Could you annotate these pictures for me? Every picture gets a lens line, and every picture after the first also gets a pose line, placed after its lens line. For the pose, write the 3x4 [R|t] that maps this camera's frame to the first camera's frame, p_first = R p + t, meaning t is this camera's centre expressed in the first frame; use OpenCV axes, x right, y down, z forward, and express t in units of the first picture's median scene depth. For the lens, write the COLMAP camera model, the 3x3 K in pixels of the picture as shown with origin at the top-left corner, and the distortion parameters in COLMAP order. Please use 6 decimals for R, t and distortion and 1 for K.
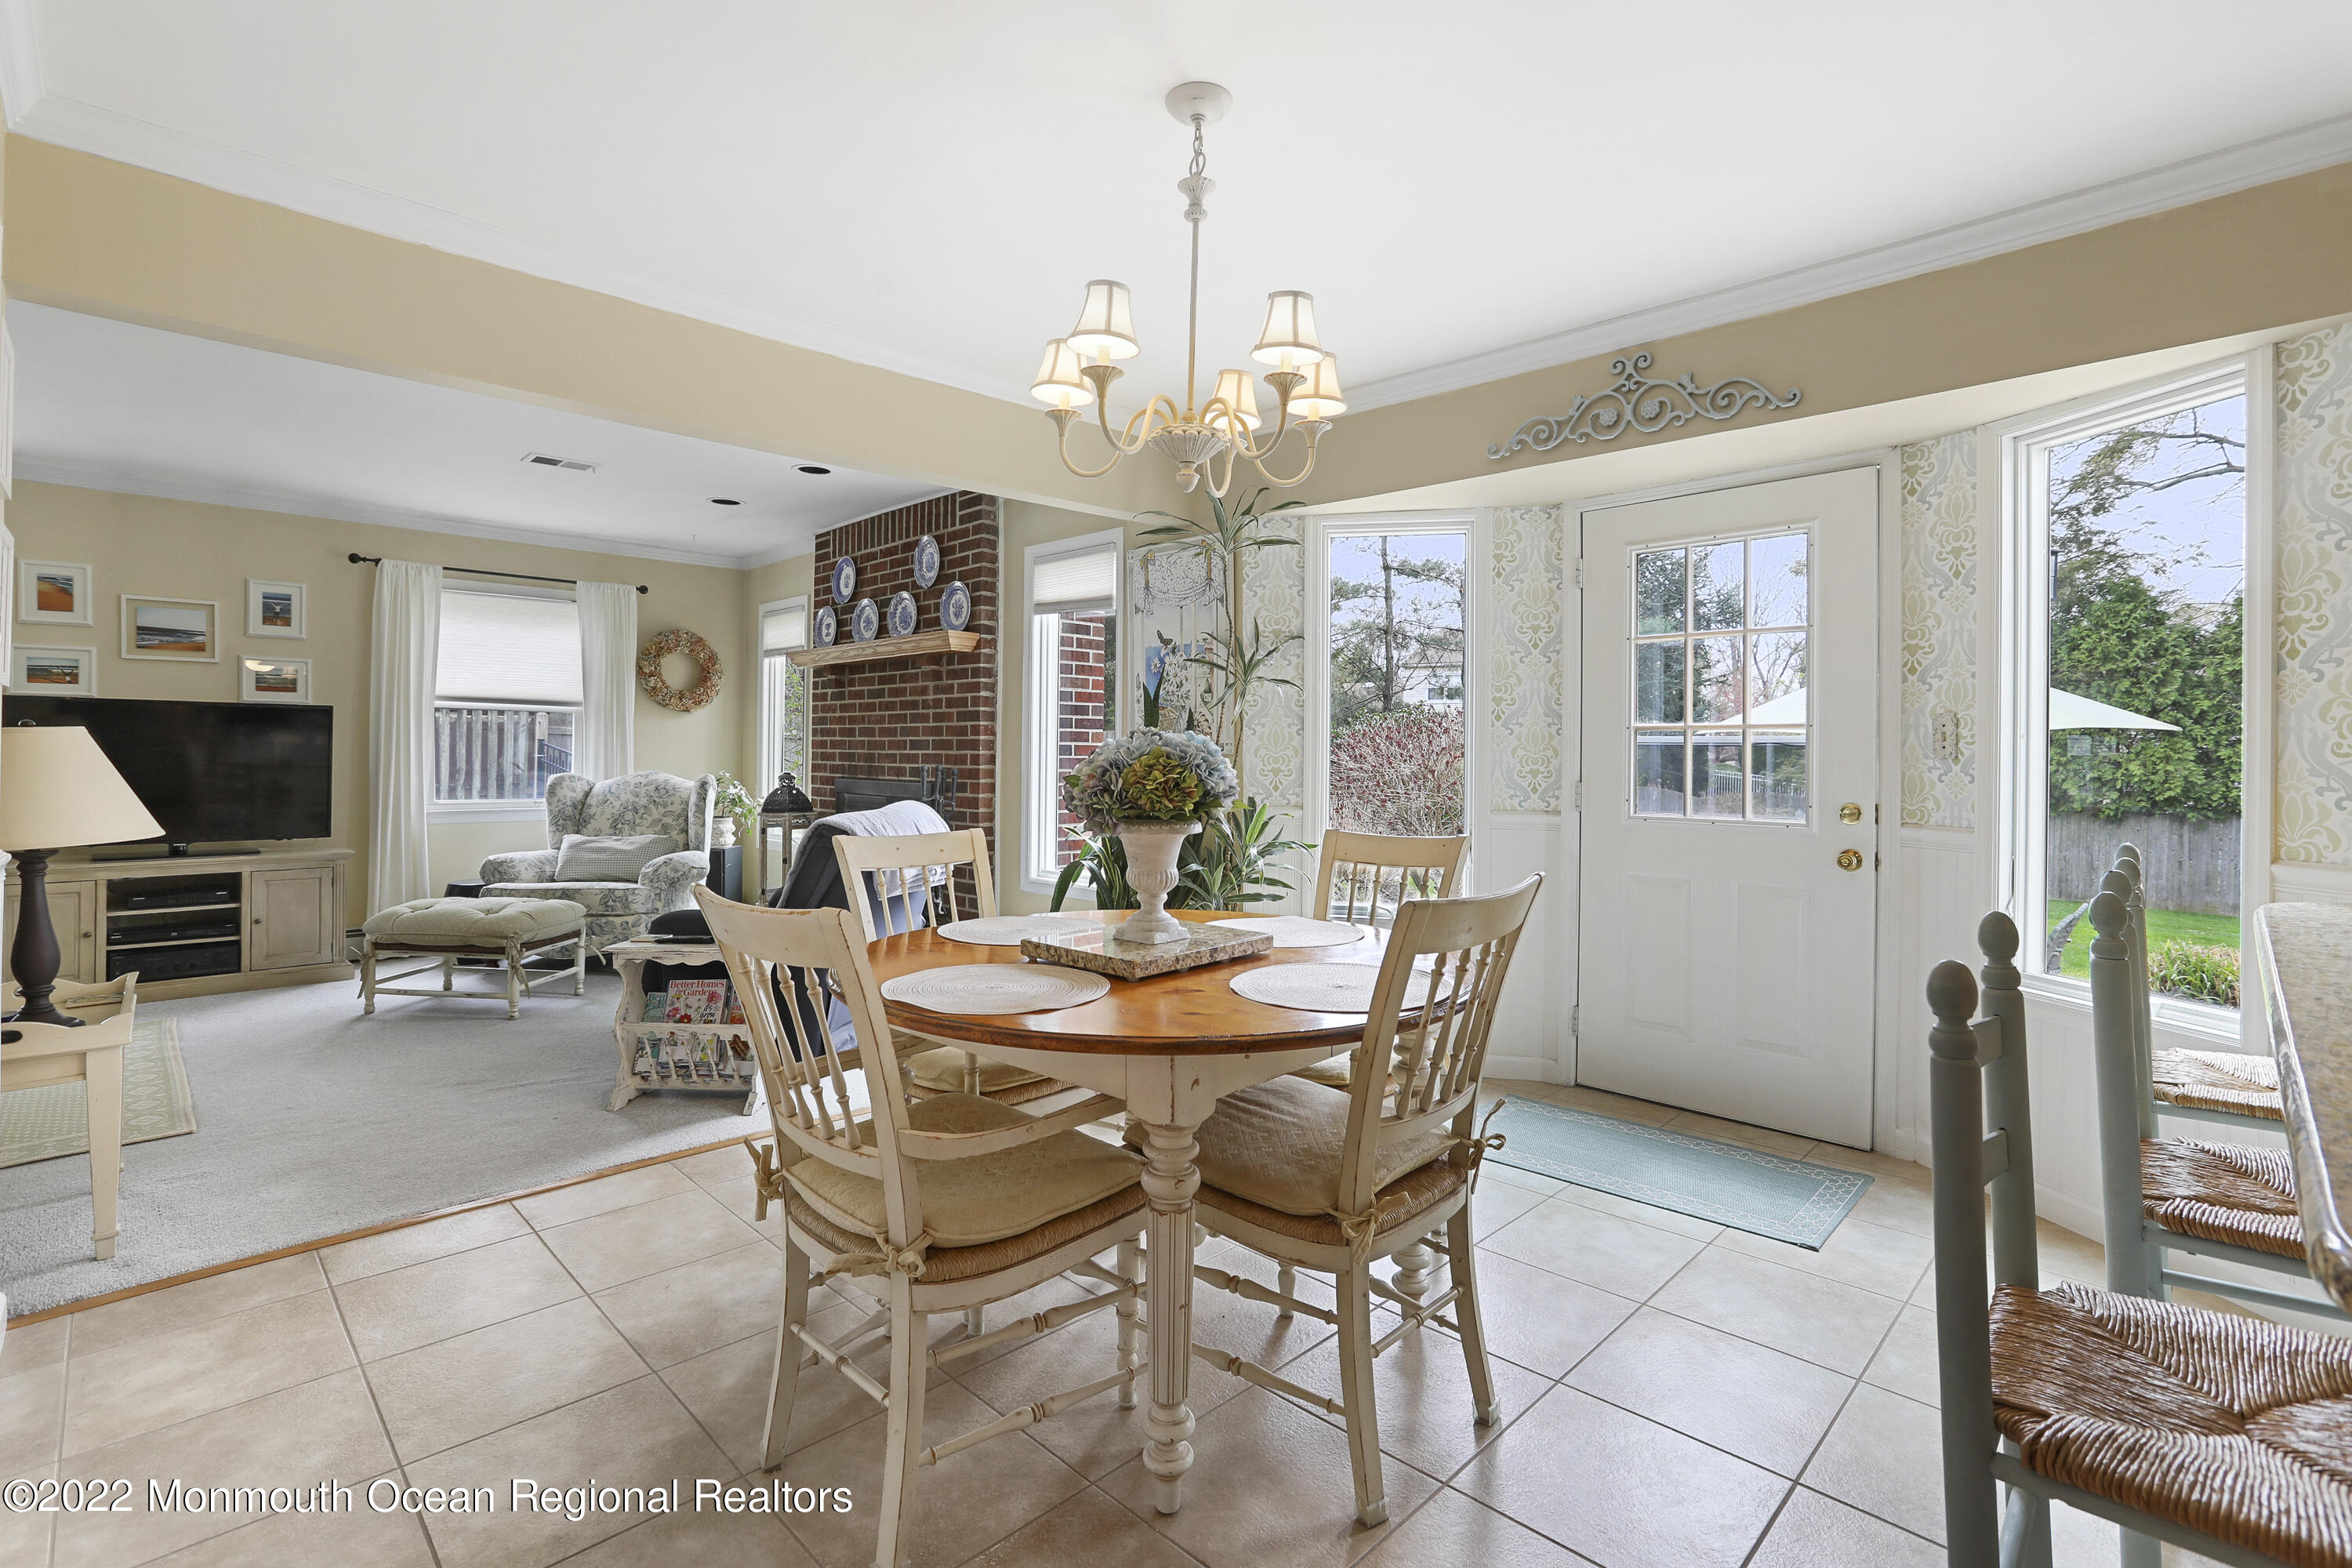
lens RADIAL K [[1090.9, 0, 1158.1], [0, 1090.9, 747.8], [0, 0, 1]] dist [-0.043998, 0.016777]
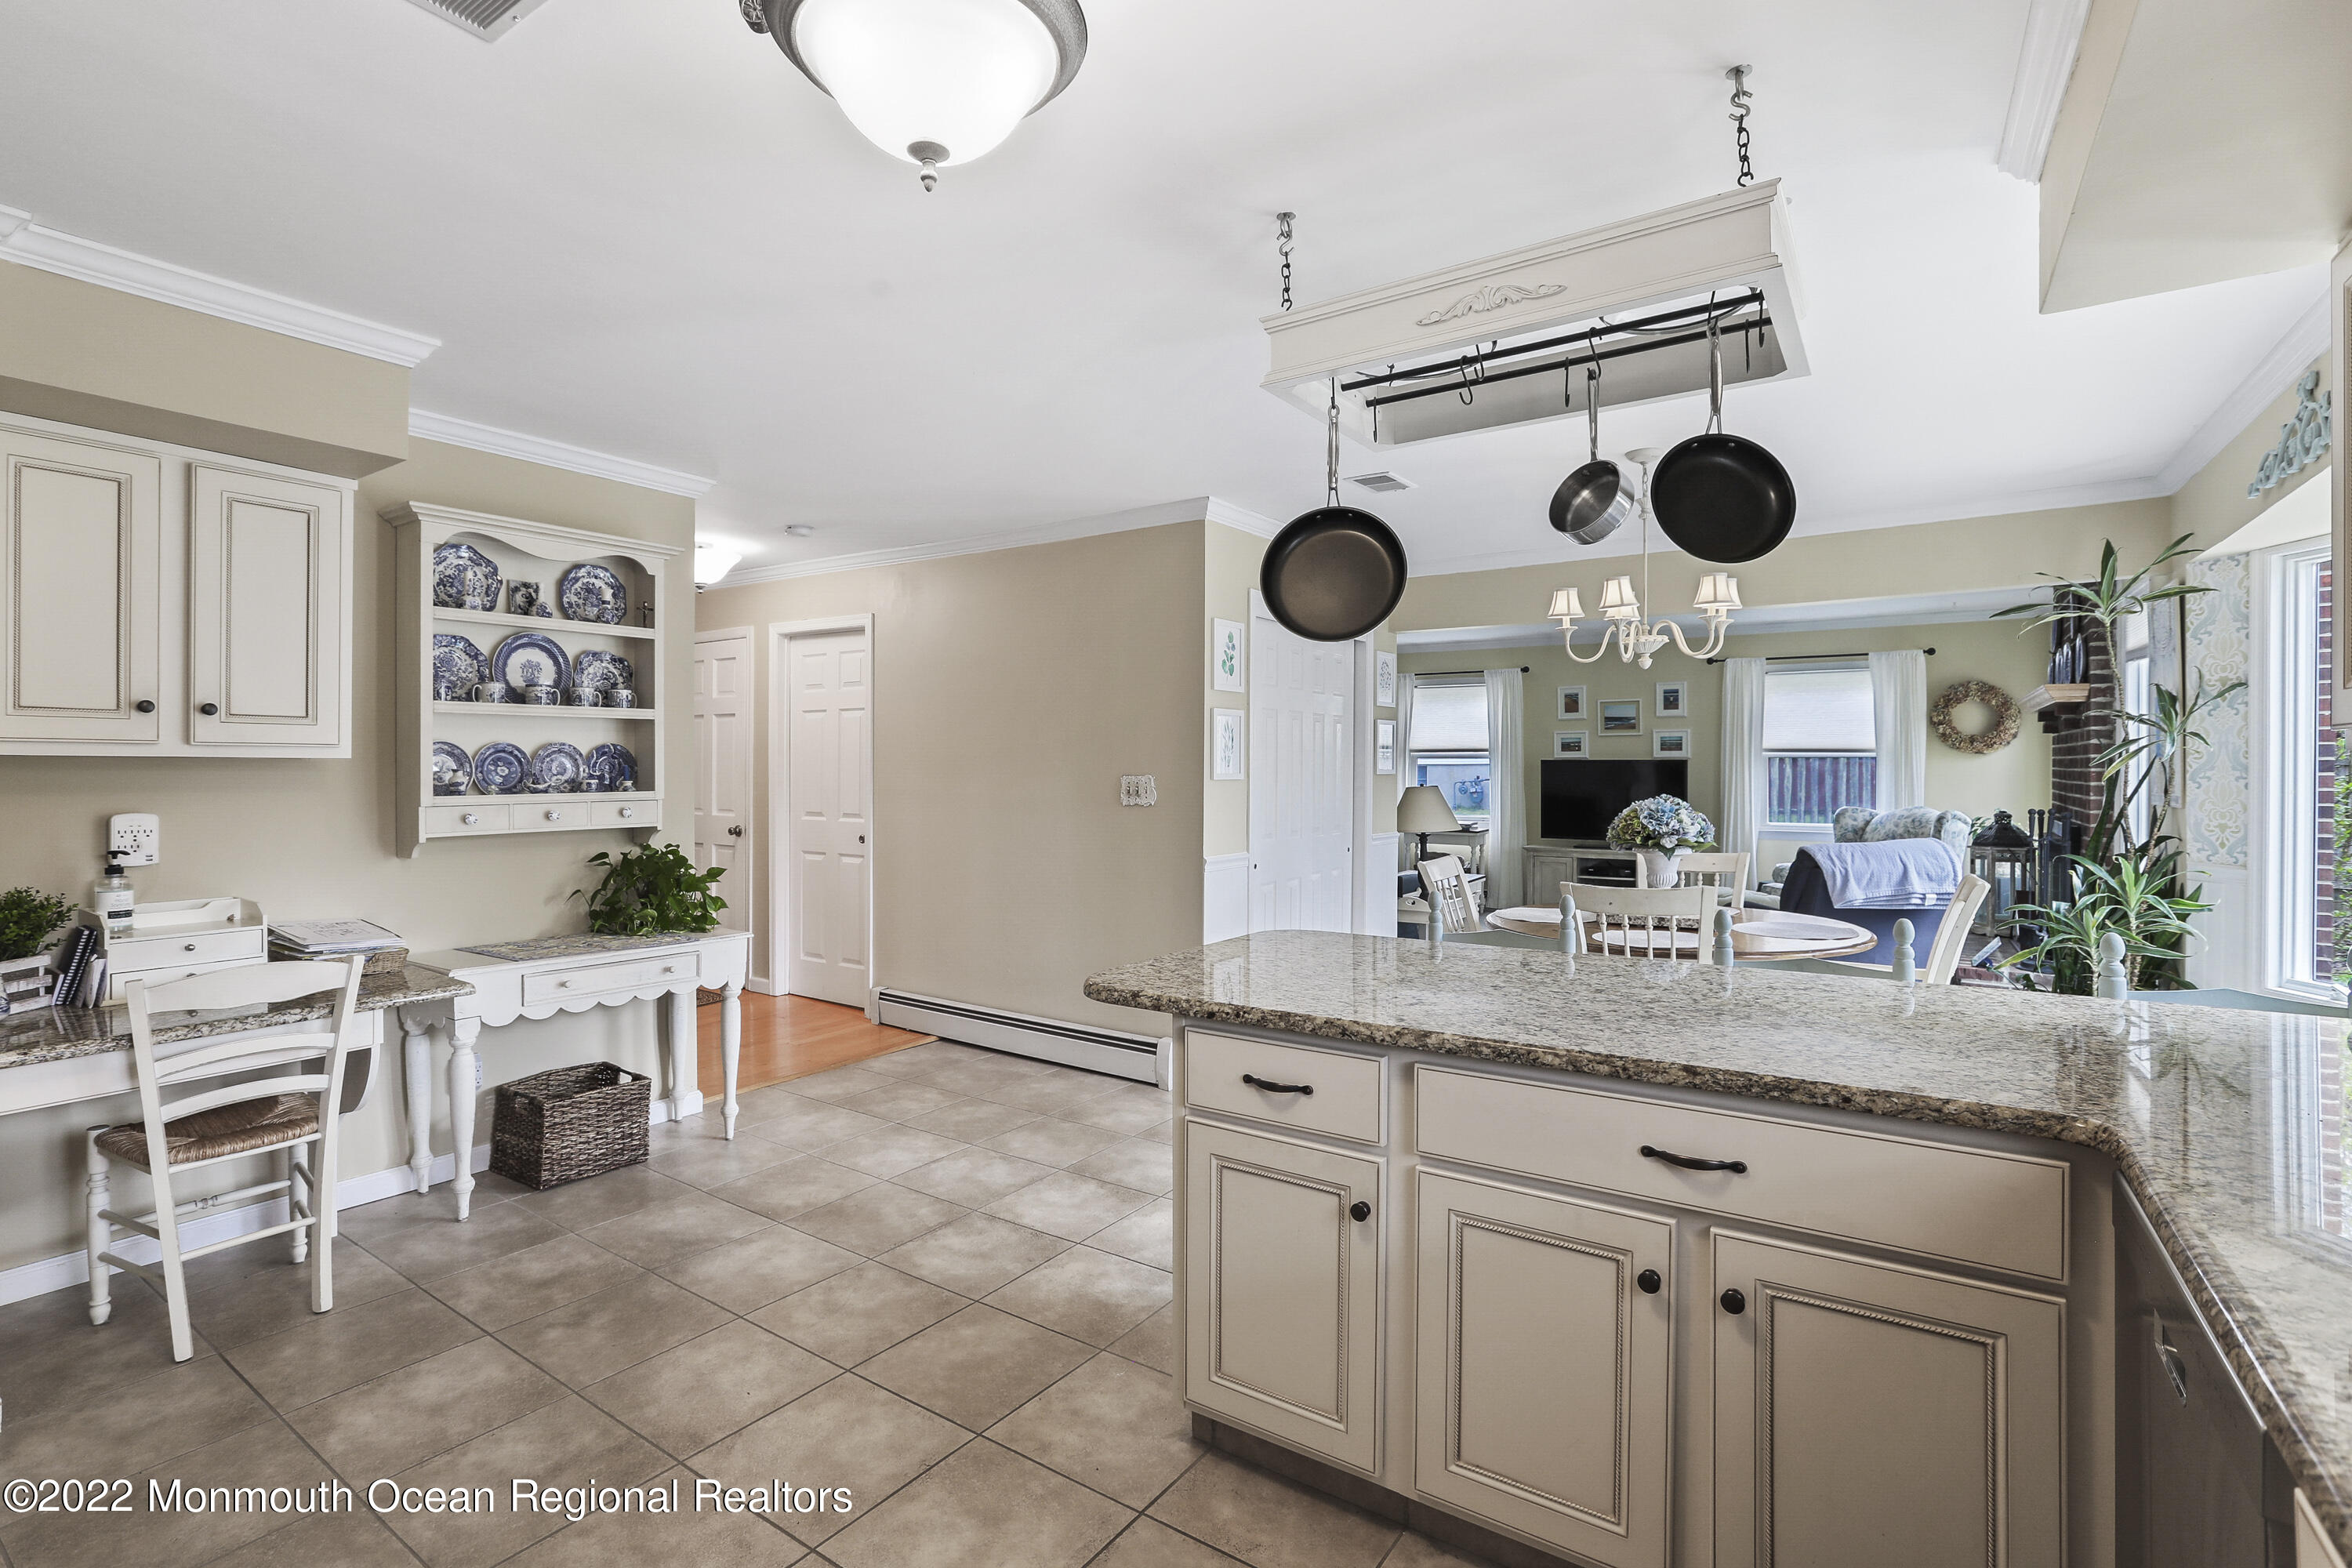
lens RADIAL K [[1090.9, 0, 1154.9], [0, 1090.9, 764.0], [0, 0, 1]] dist [-0.043998, 0.016777]
pose [[0.184928, -0.010694, -0.982694, 0.726686], [0.007810, 0.999925, -0.009412, -0.027426], [0.982721, -0.005935, 0.184997, -0.071575]]
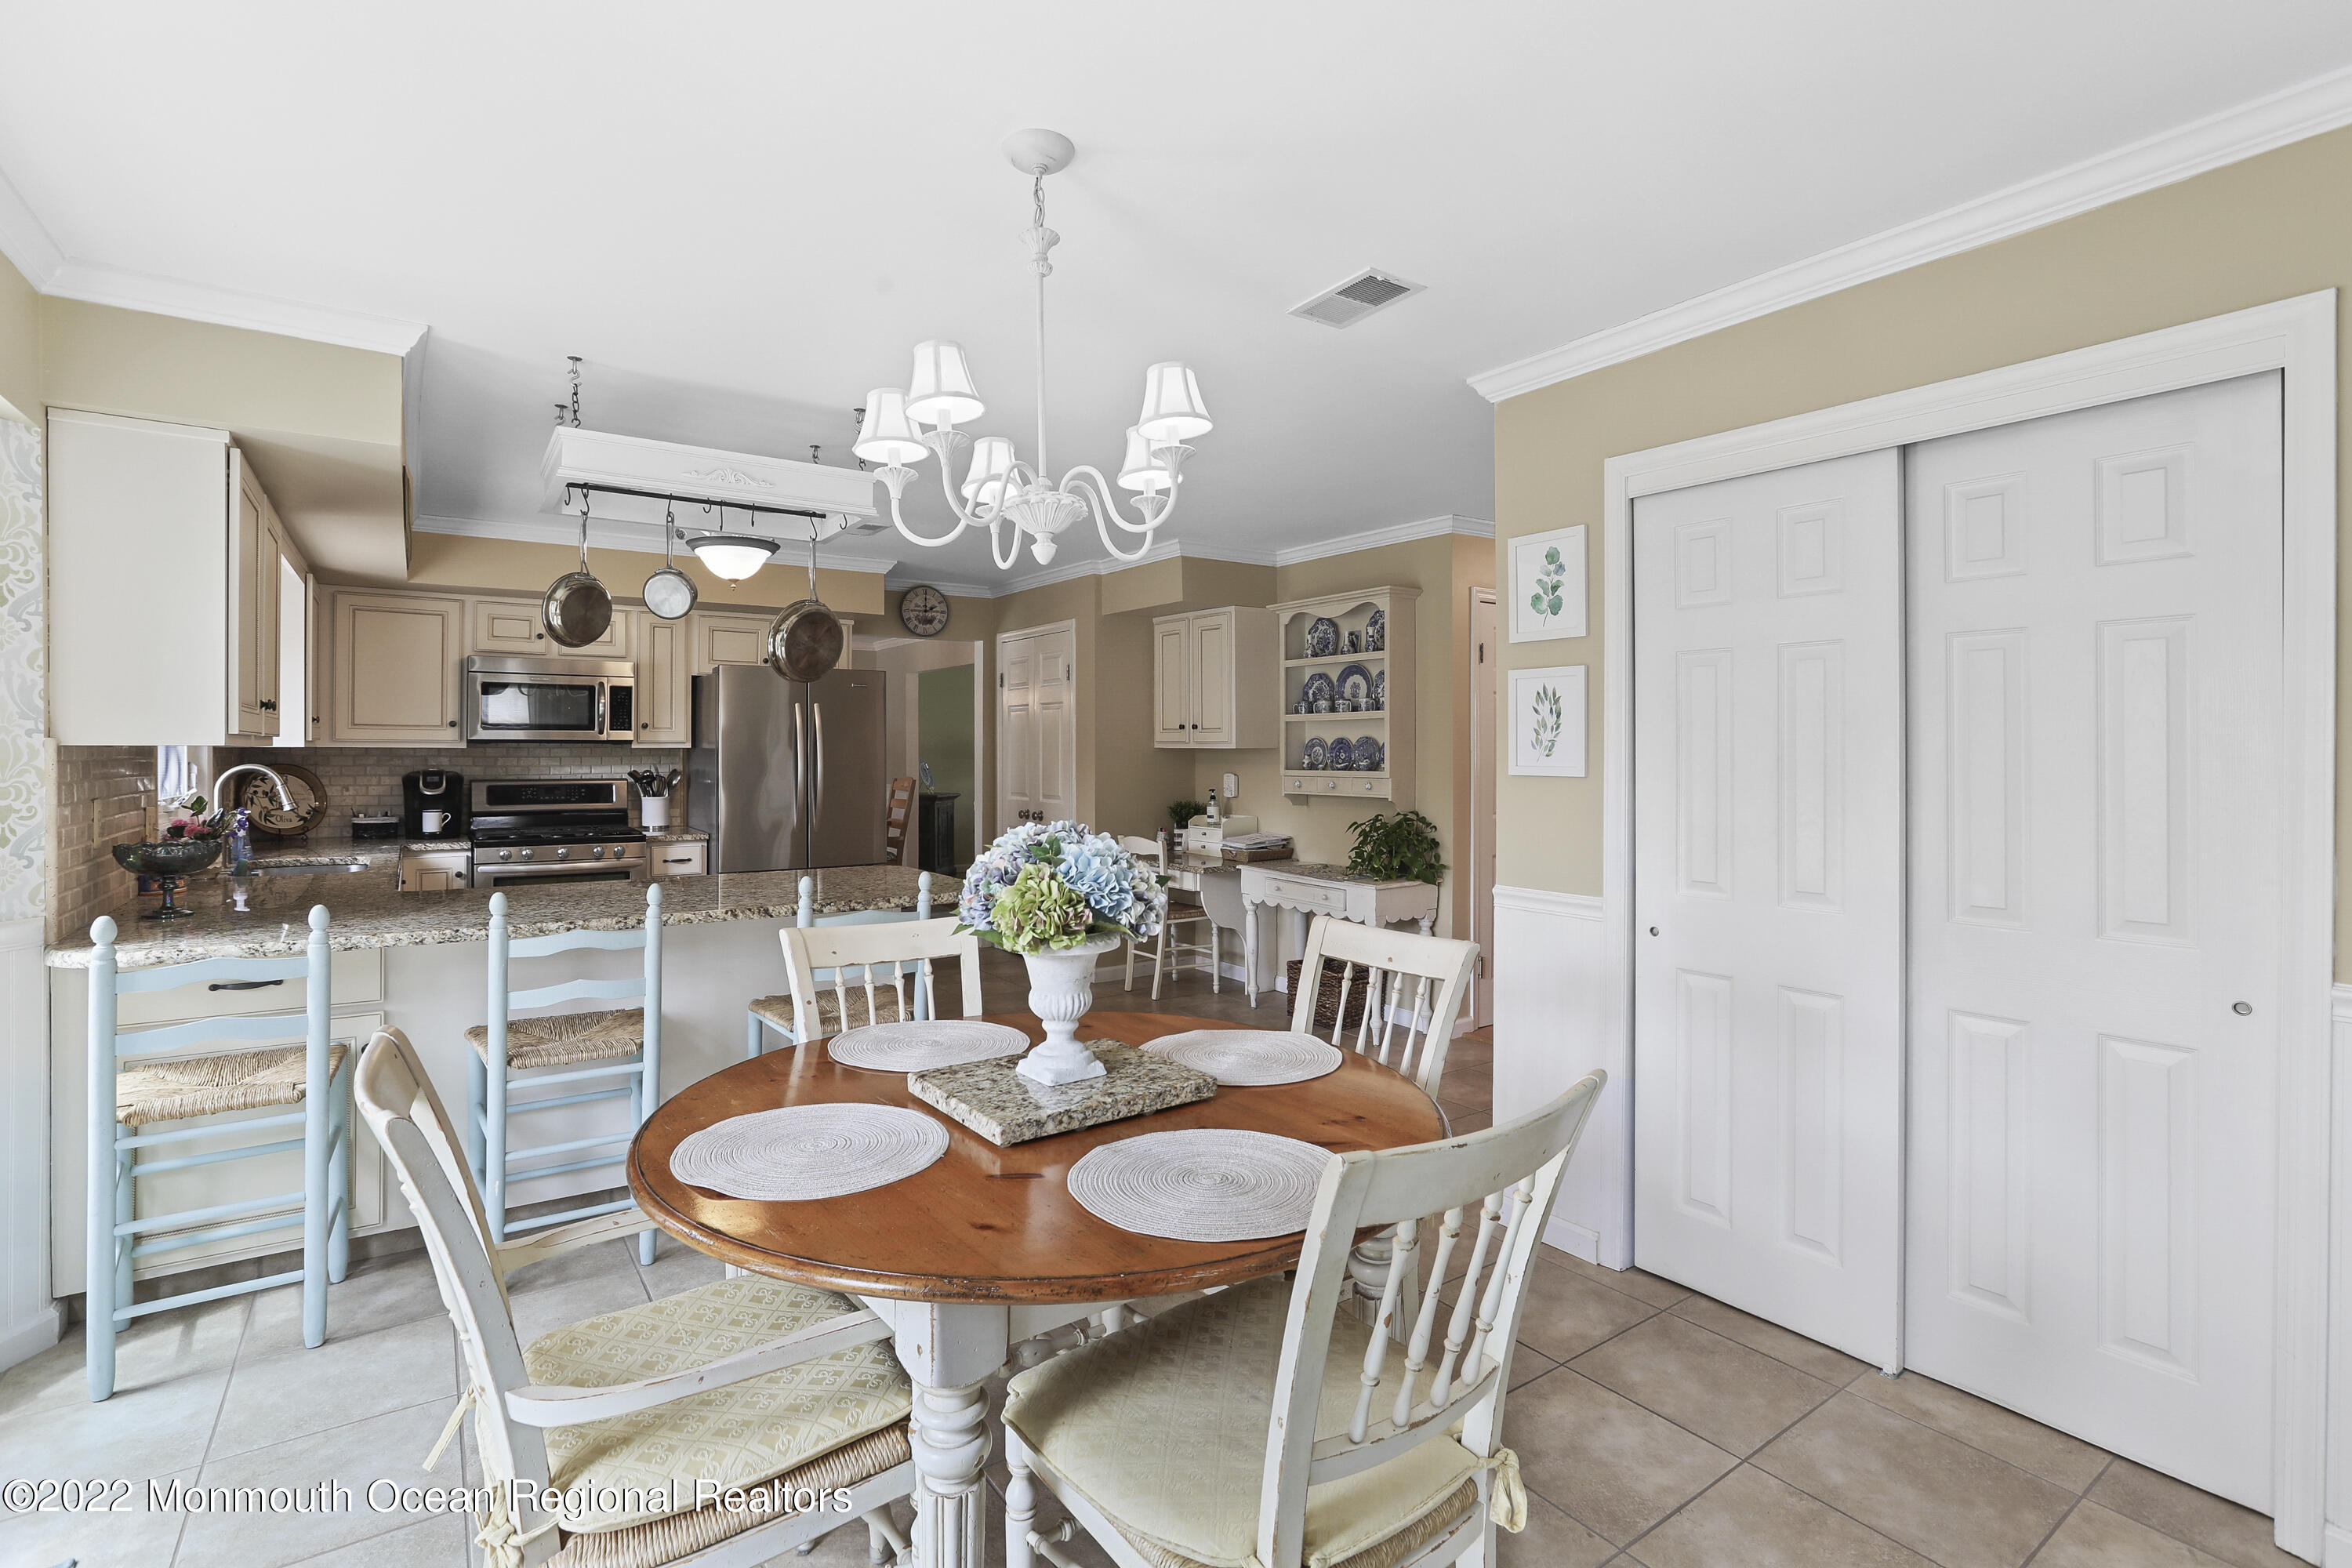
lens RADIAL K [[1090.9, 0, 1174.0], [0, 1090.9, 760.9], [0, 0, 1]] dist [-0.043998, 0.016777]
pose [[-0.987804, -0.009397, 0.155421, -0.103083], [-0.008751, 0.999950, 0.004840, -0.031052], [-0.155459, 0.003421, -0.987836, 0.839056]]
